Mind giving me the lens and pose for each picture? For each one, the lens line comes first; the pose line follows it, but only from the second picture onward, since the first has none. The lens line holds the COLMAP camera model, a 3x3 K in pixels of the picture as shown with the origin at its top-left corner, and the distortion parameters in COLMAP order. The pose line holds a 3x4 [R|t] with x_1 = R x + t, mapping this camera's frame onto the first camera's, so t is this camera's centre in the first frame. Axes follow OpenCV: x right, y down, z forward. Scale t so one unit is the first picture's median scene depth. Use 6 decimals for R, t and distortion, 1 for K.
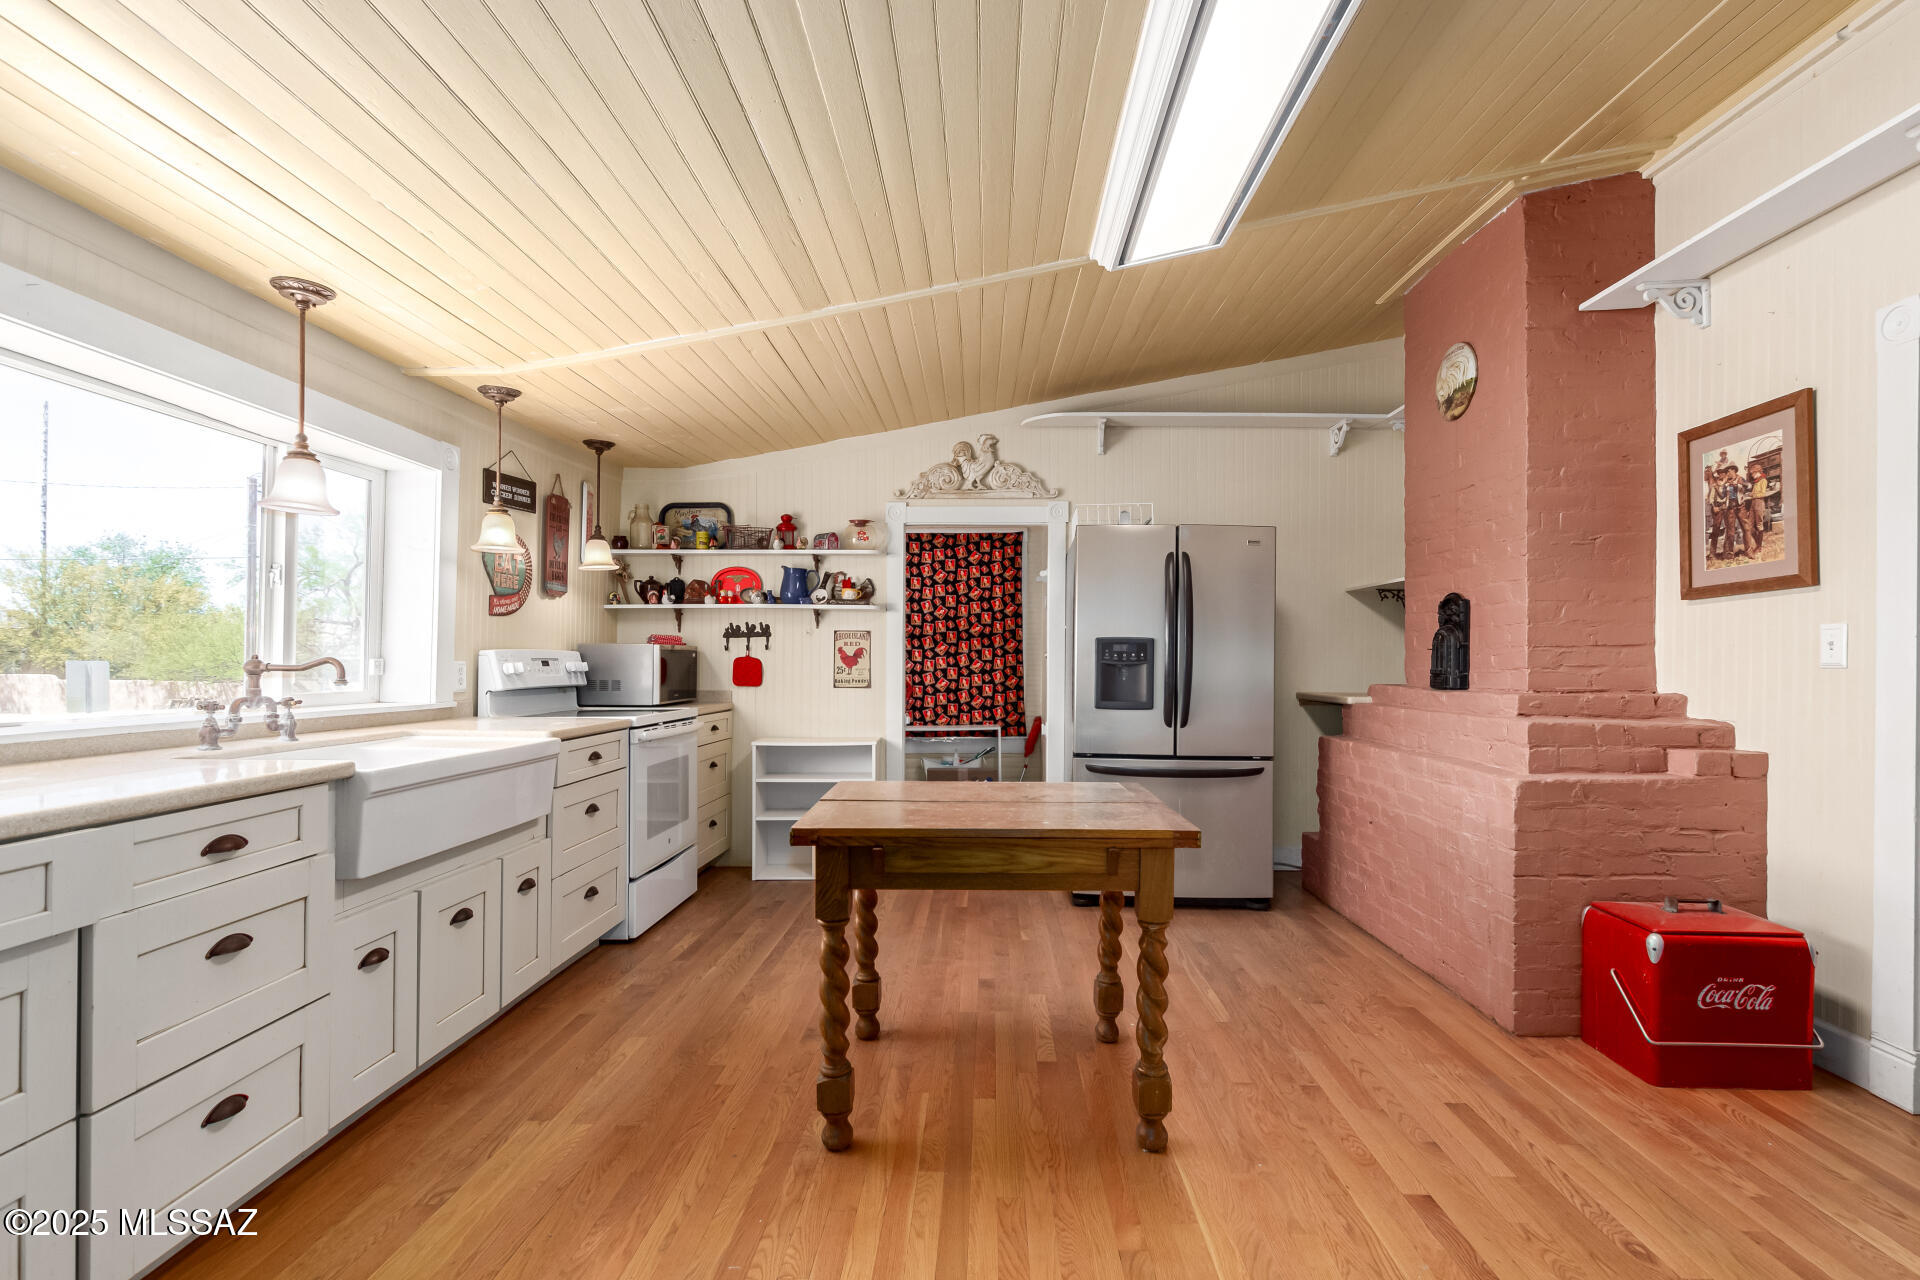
lens RADIAL K [[884.2, 0, 975.1], [0, 884.2, 652.9], [0, 0, 1]] dist [0.006360, -0.000509]
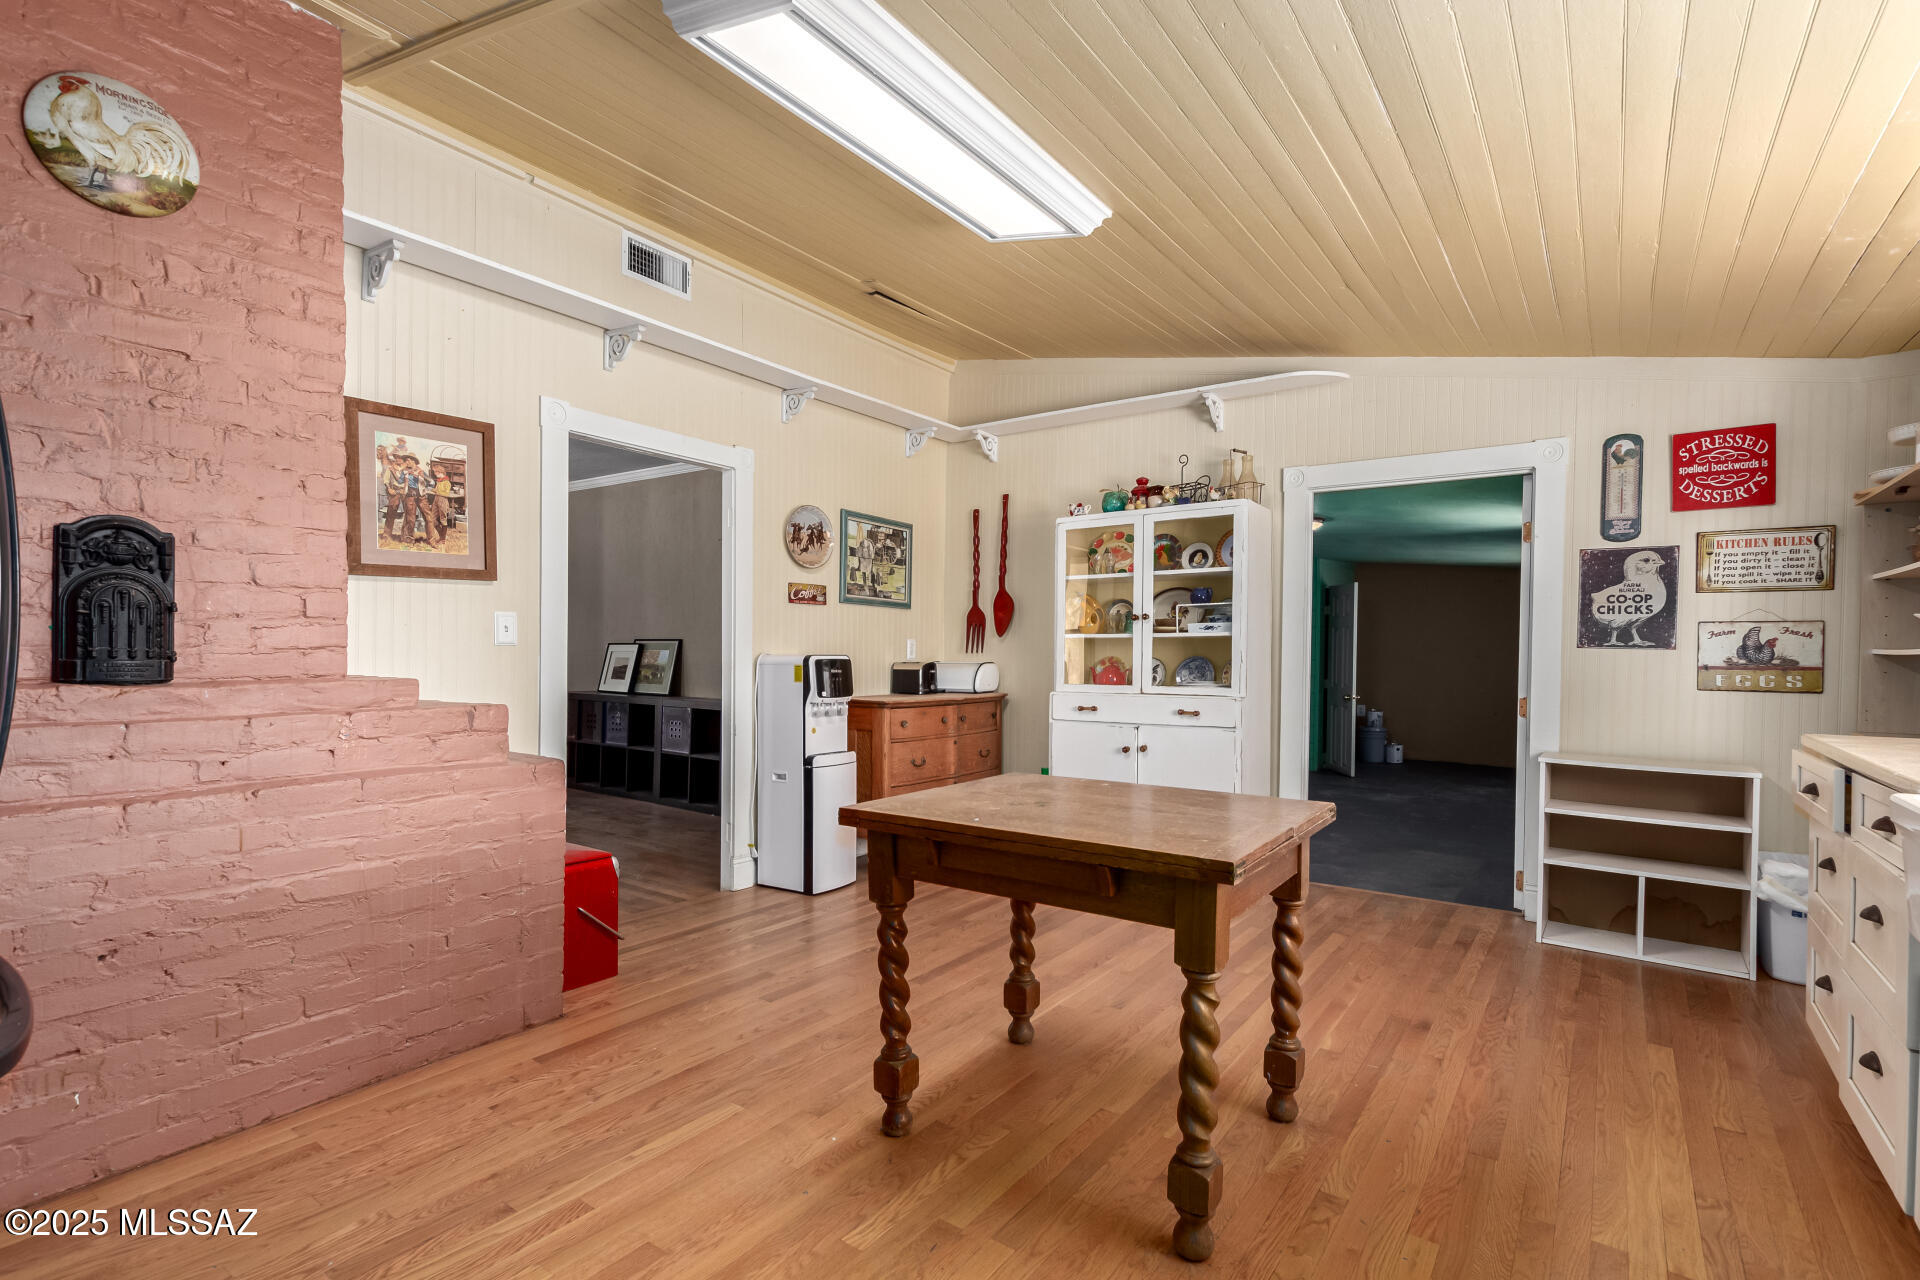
lens RADIAL K [[884.2, 0, 979.0], [0, 884.2, 651.7], [0, 0, 1]] dist [0.006360, -0.000509]
pose [[-0.824972, -0.012956, 0.565025, -0.214570], [-0.017544, 0.999842, -0.002689, 0.010653], [-0.564901, -0.012131, -0.825069, 1.000370]]
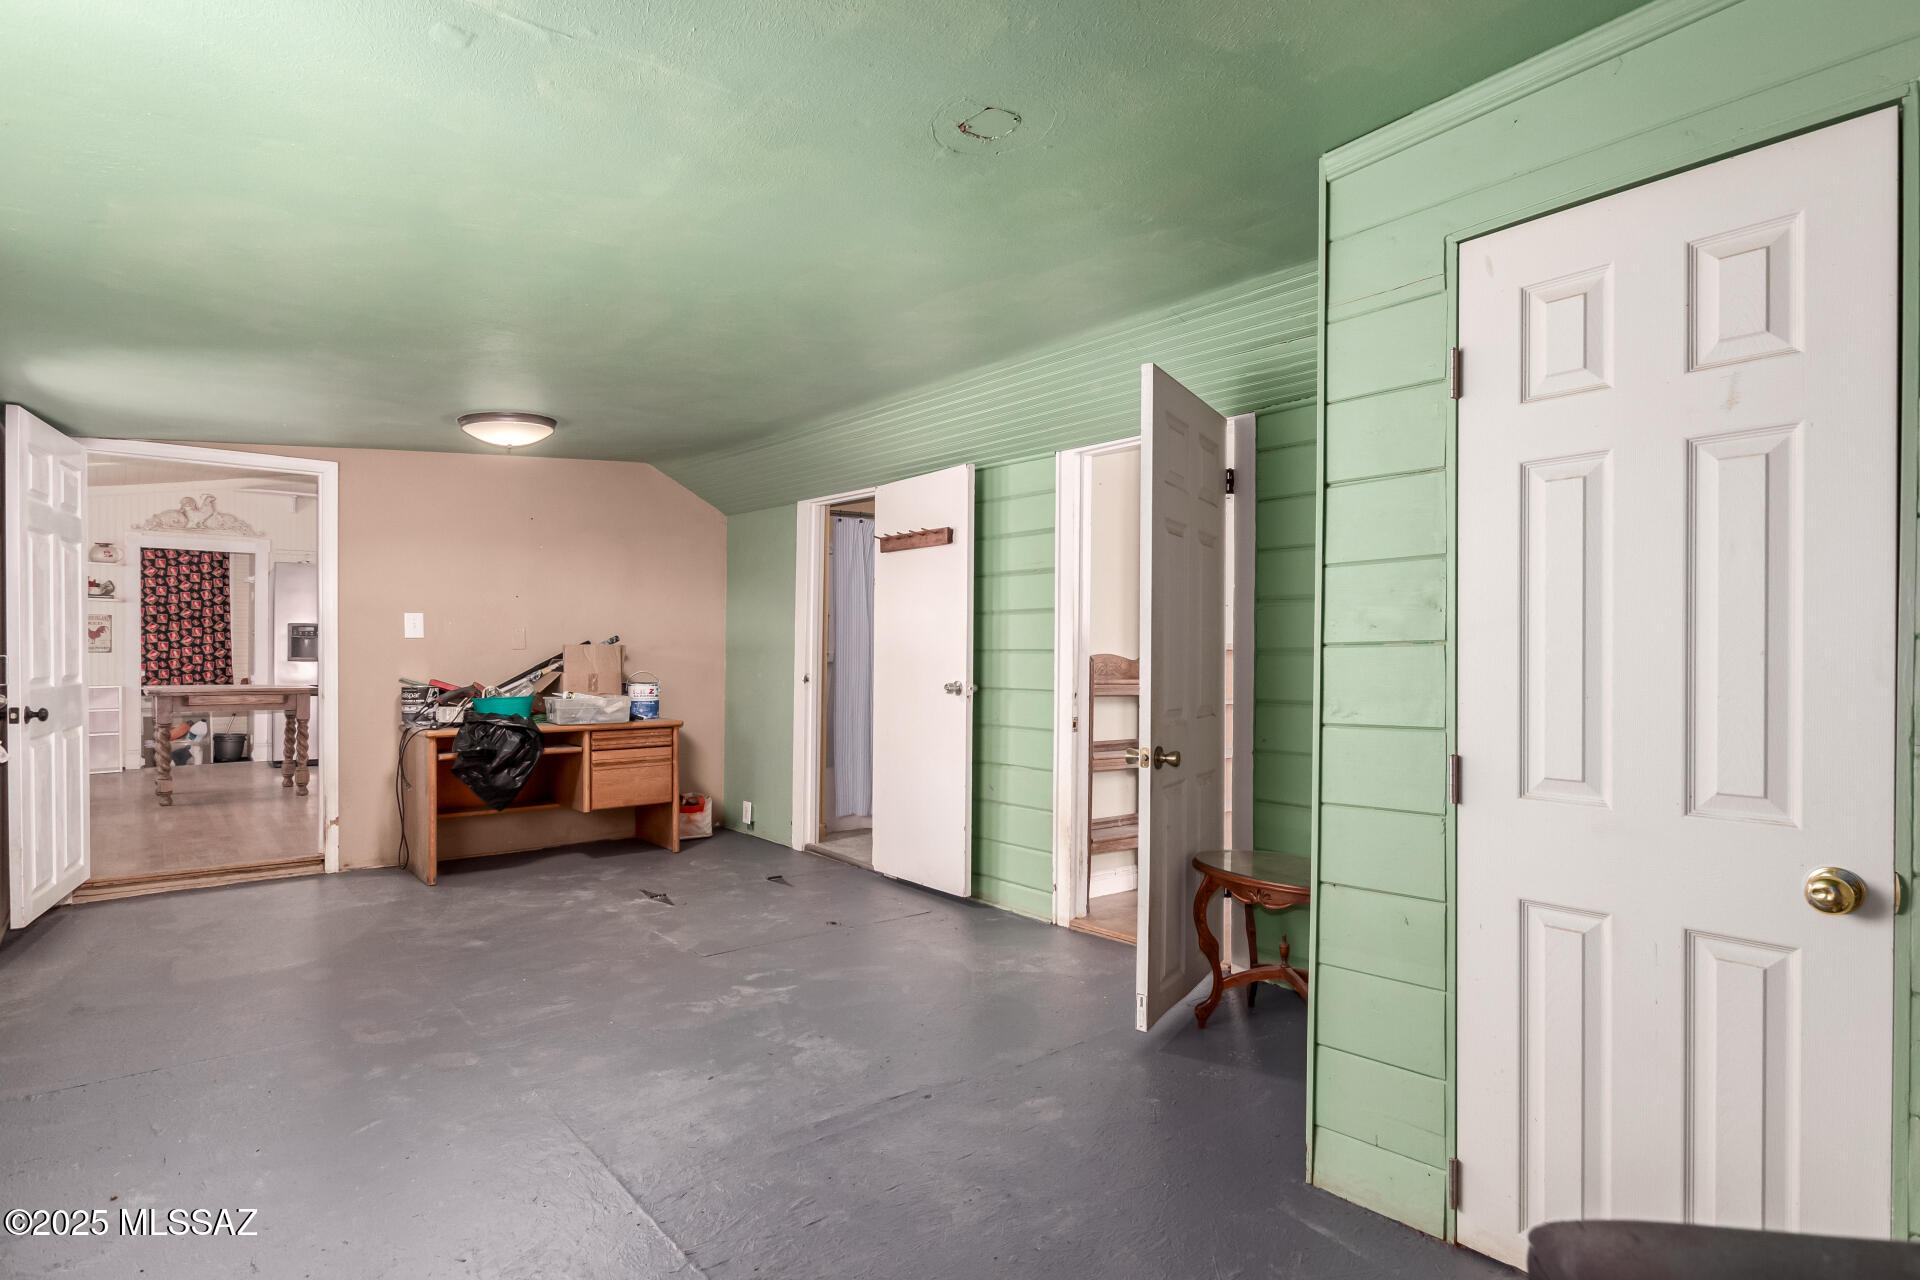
lens RADIAL K [[976.1, 0, 960.3], [0, 976.1, 655.1], [0, 0, 1]] dist [0.001617, -0.000075]
pose [[0.756741, -0.003938, 0.653703, -0.131630], [-0.007416, 0.999866, 0.014608, 0.010510], [-0.653673, -0.015903, 0.756610, -1.453027]]
